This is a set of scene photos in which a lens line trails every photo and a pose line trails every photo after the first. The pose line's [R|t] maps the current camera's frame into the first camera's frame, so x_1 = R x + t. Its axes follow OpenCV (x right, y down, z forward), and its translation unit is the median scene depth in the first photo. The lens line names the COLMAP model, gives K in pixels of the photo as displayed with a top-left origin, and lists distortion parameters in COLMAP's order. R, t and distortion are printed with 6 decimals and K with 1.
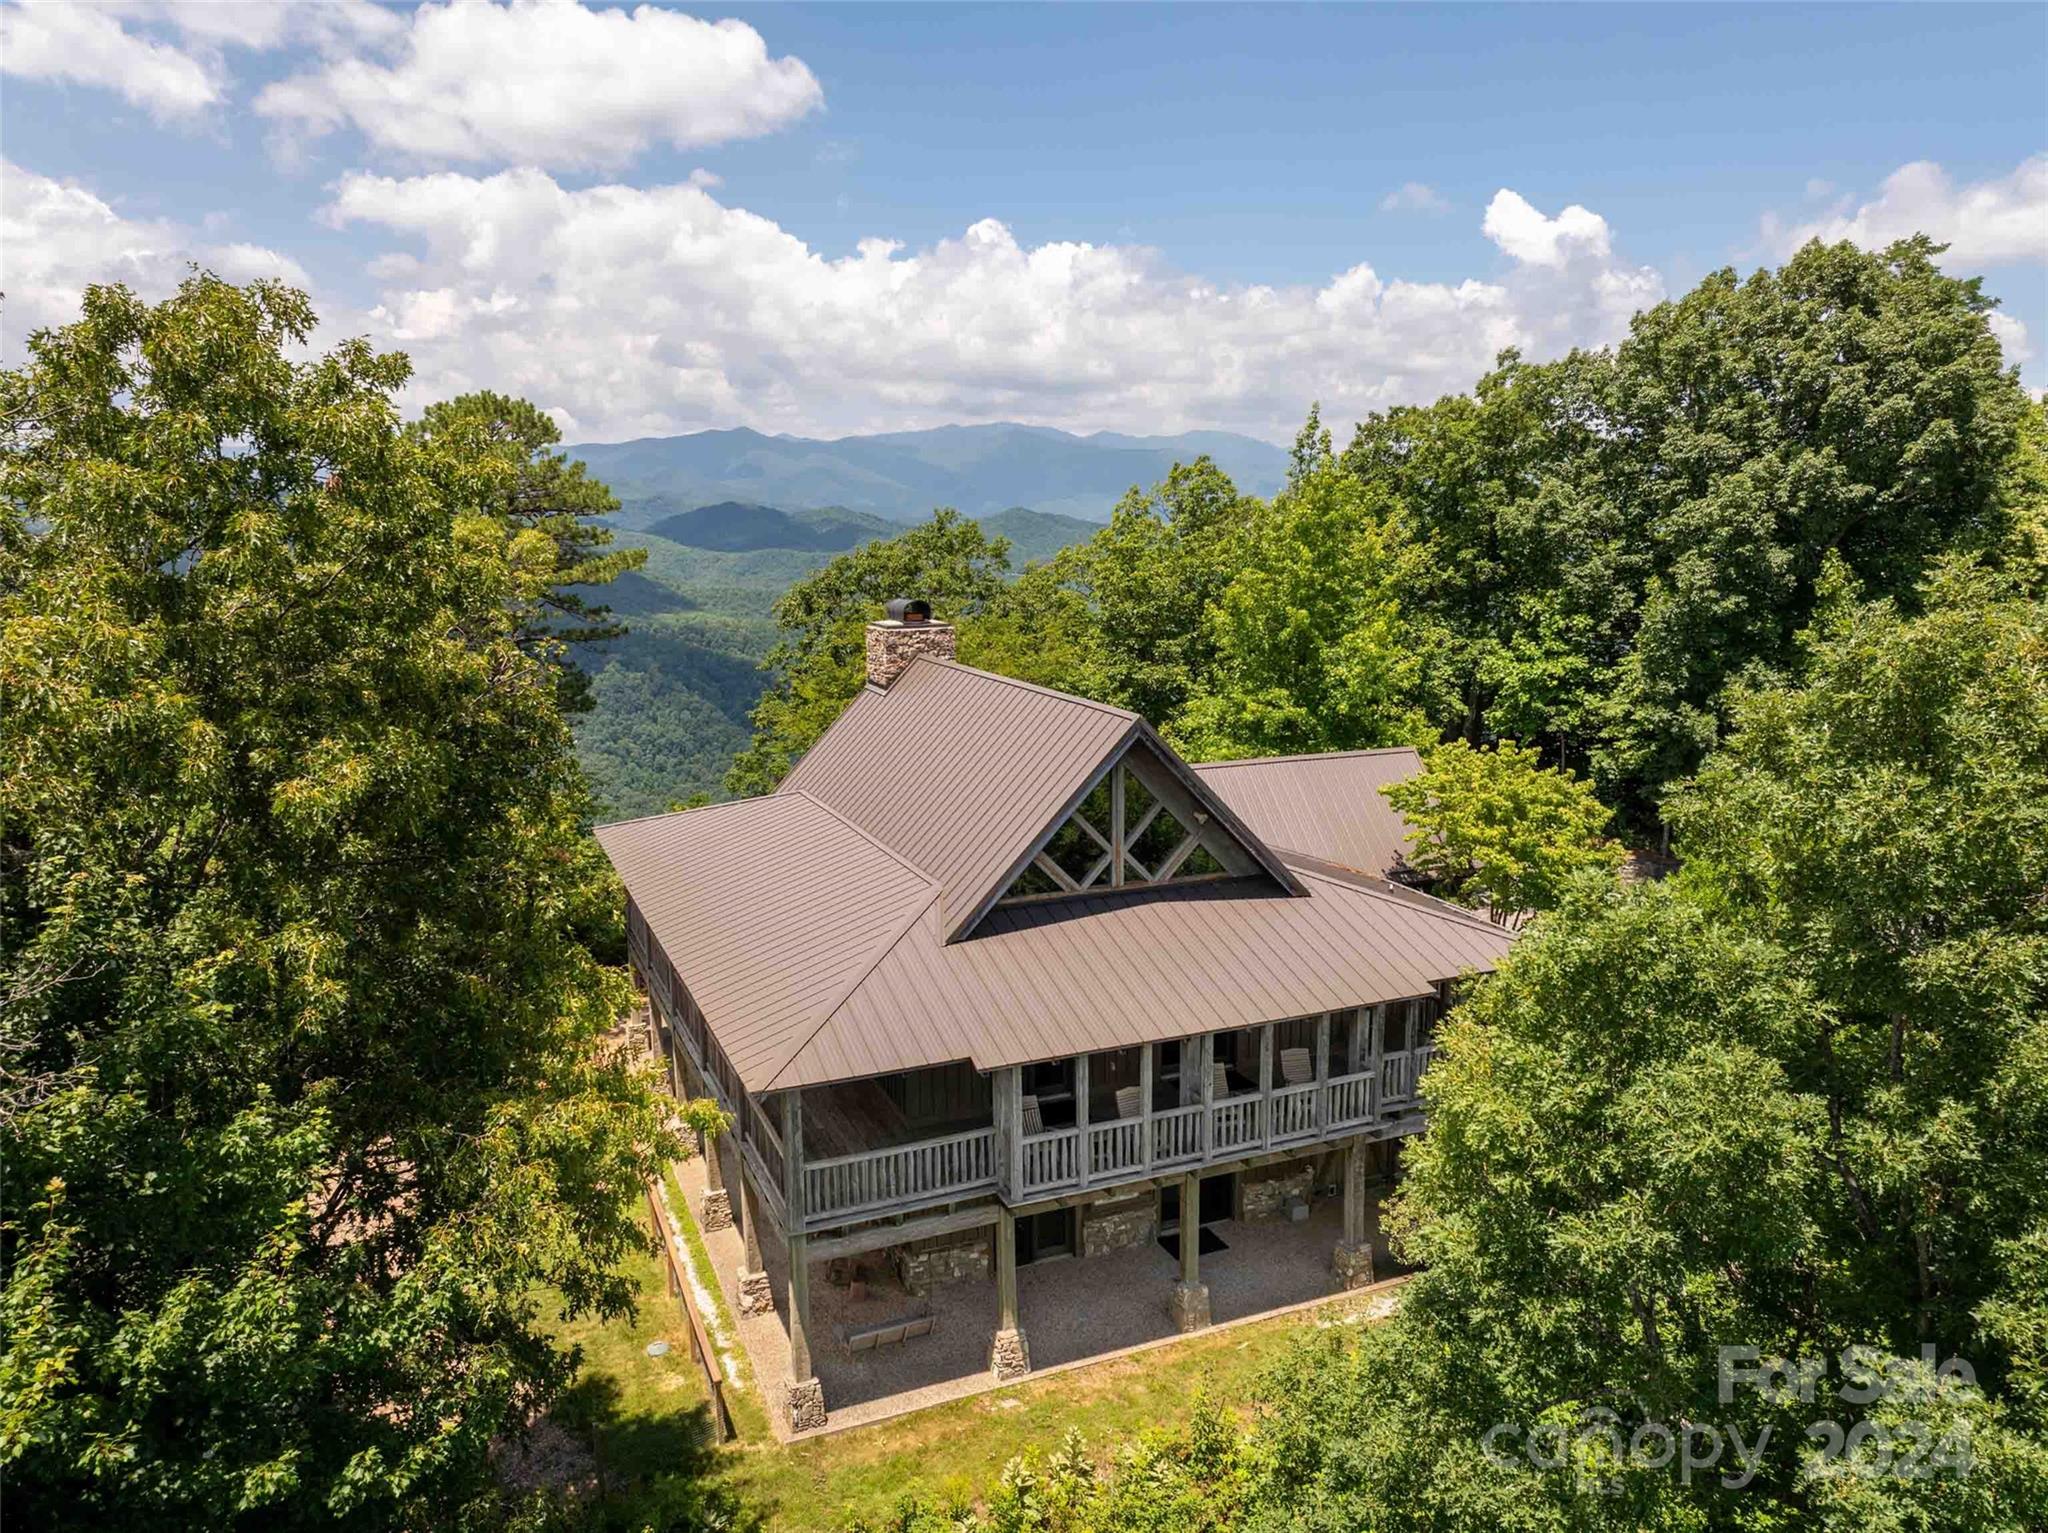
lens RADIAL K [[1427.7, 0, 1022.0], [0, 1427.7, 764.9], [0, 0, 1]] dist [-0.040197, 0.007307]
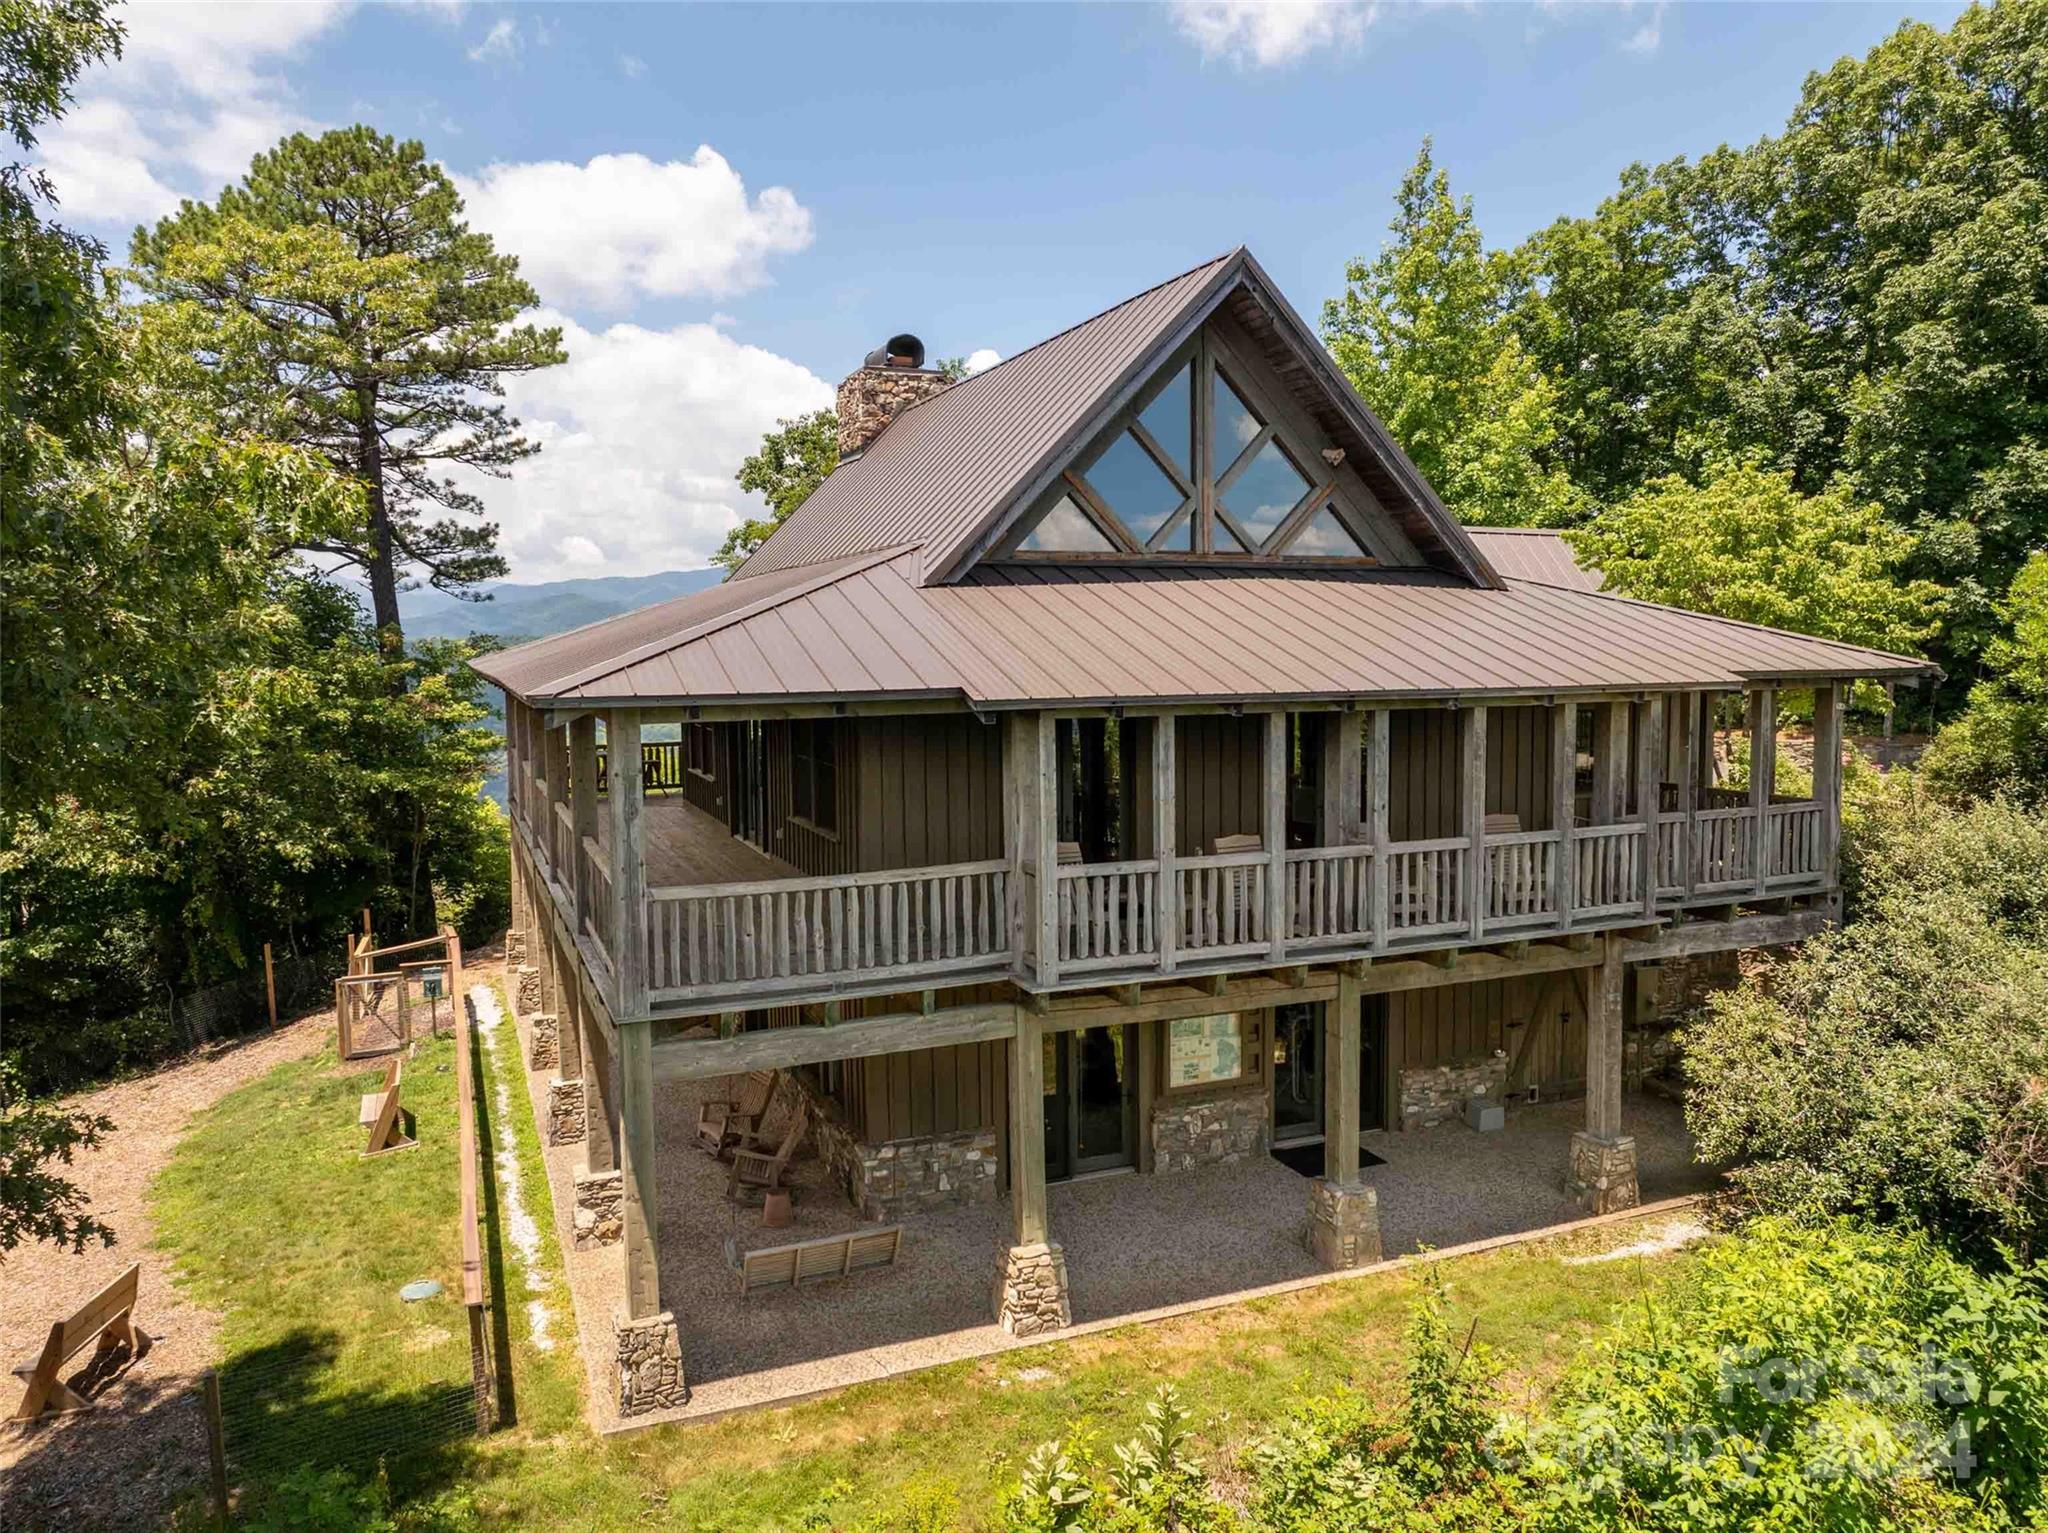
lens RADIAL K [[1427.7, 0, 1022.8], [0, 1427.7, 767.7], [0, 0, 1]] dist [-0.040197, 0.007307]
pose [[0.999927, -0.001408, -0.012040, -0.005871], [0.000331, 0.996035, -0.088965, 0.255211], [0.012117, 0.088954, 0.995962, 0.419329]]
